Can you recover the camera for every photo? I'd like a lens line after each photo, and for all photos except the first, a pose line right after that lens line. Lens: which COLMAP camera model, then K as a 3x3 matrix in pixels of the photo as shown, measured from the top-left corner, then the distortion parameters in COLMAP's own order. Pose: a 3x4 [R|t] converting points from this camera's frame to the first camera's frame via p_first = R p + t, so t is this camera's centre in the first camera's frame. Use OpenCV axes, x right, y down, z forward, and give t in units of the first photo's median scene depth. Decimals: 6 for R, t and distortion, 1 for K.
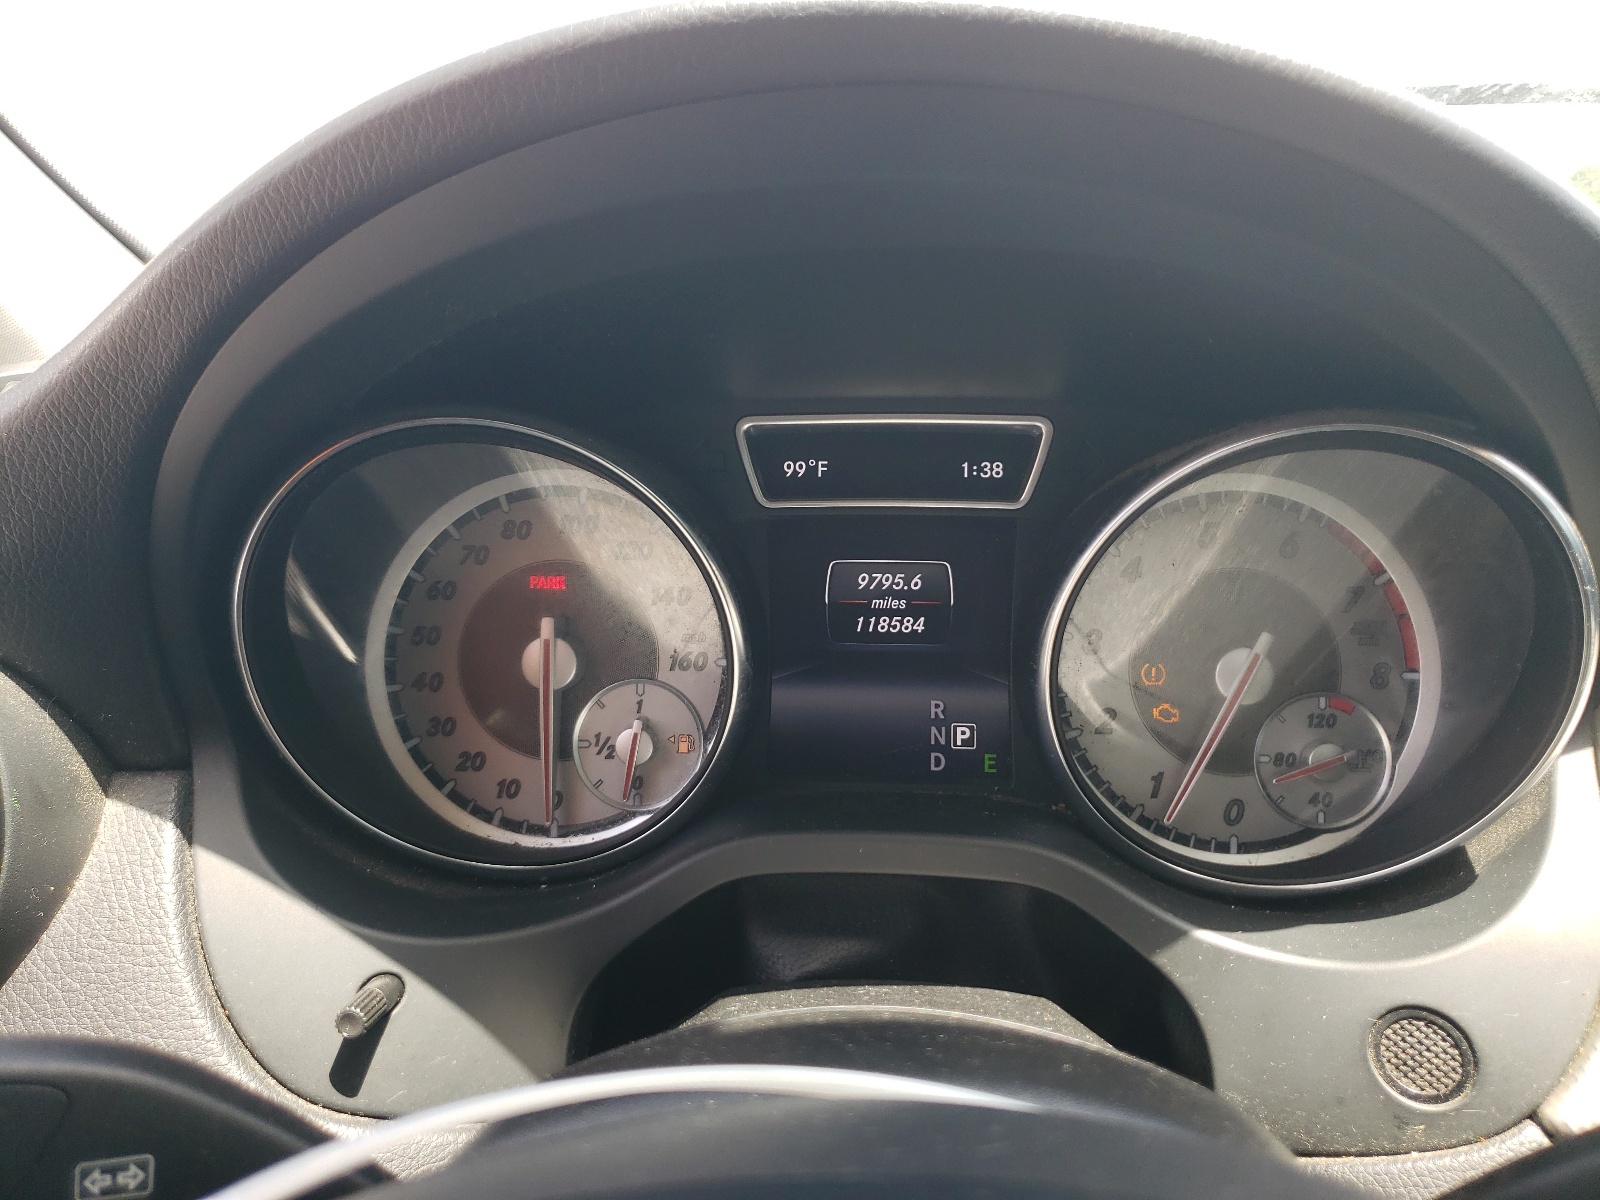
lens RADIAL K [[1208.6, 0, 798.3], [0, 1208.6, 597.8], [0, 0, 1]] dist [-0.010678, -0.001546]
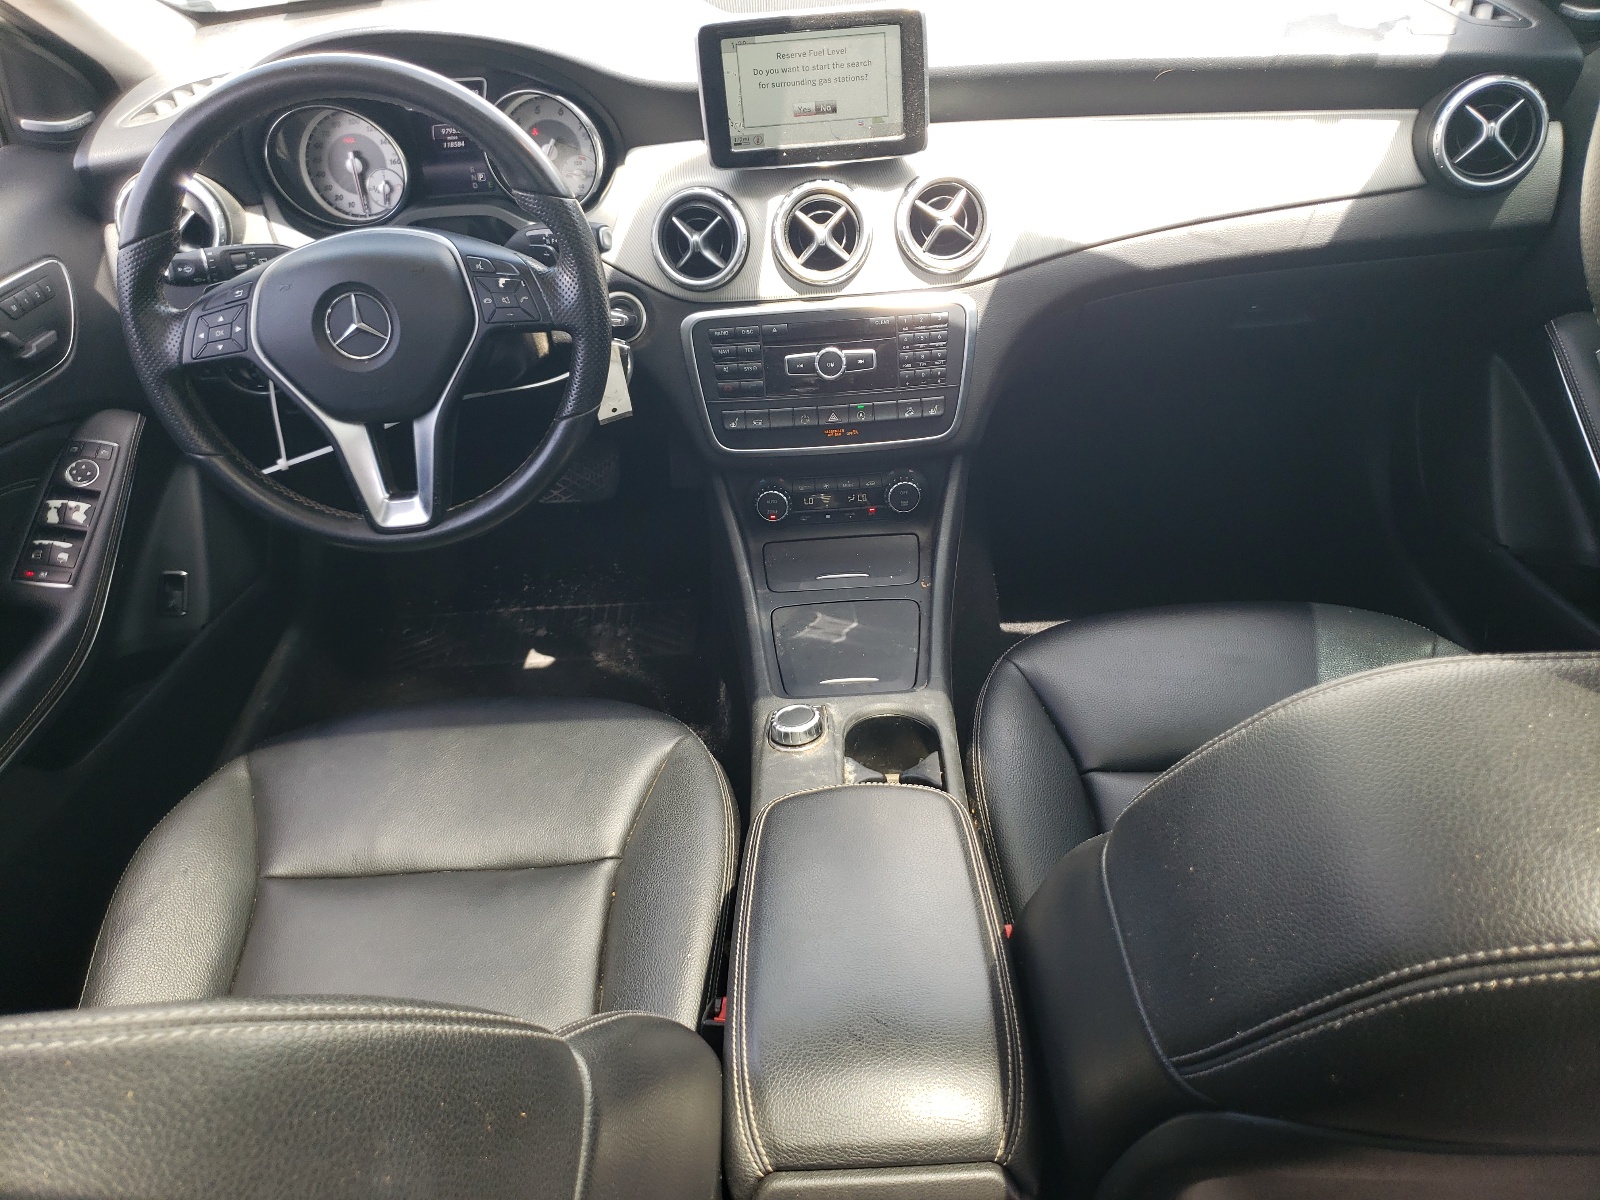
lens RADIAL K [[1208.6, 0, 803.4], [0, 1208.6, 598.9], [0, 0, 1]] dist [-0.010678, -0.001546]
pose [[0.996111, -0.073239, -0.048976, 1.155213], [0.087017, 0.904924, 0.416582, -0.149284], [0.013810, -0.419224, 0.907778, -2.639134]]
